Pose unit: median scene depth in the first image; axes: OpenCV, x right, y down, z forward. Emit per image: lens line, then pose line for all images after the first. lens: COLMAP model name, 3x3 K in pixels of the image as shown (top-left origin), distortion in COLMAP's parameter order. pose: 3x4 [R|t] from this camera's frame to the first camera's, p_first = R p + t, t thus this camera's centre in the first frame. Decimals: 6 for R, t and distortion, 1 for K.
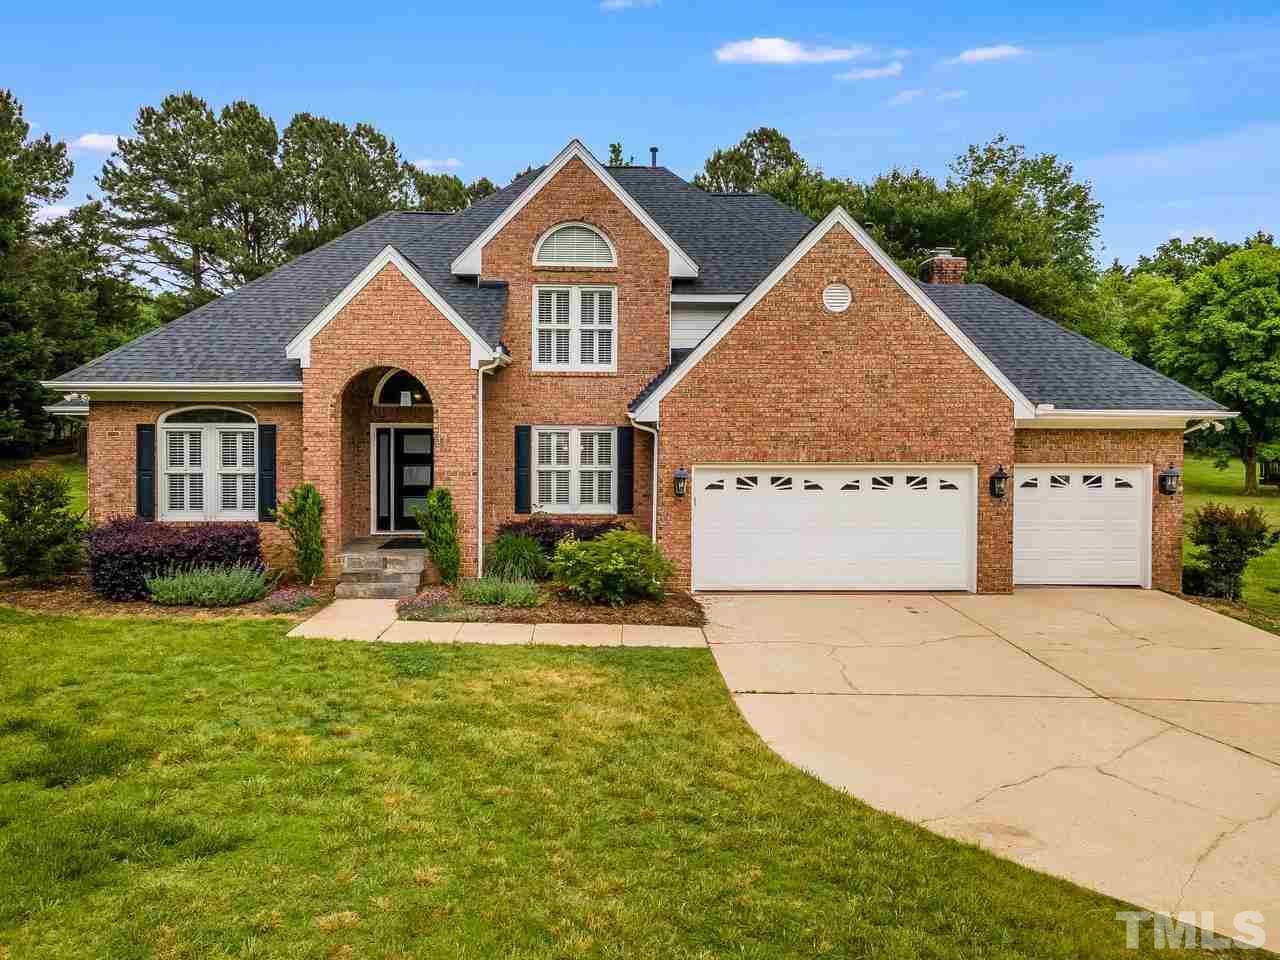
lens RADIAL K [[927.6, 0, 640.0], [0, 927.6, 480.0], [0, 0, 1]] dist [0.013076, -0.001047]
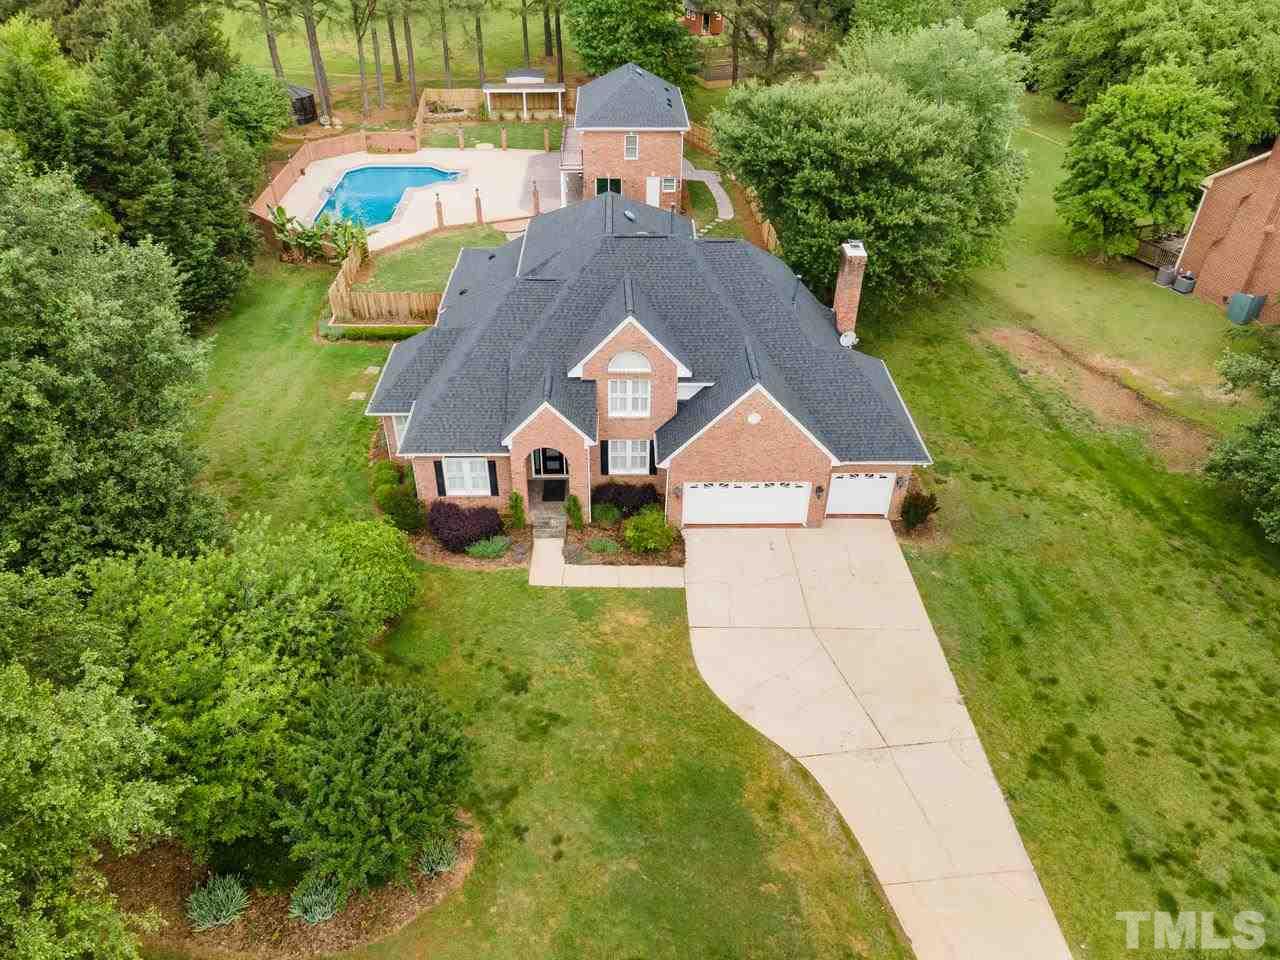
lens RADIAL K [[927.6, 0, 640.0], [0, 927.6, 480.0], [0, 0, 1]] dist [0.013076, -0.001047]
pose [[0.999871, 0.013376, -0.008847, -0.029548], [-0.006102, 0.827458, 0.561495, -1.260829], [0.014831, -0.561369, 0.827433, -0.840945]]
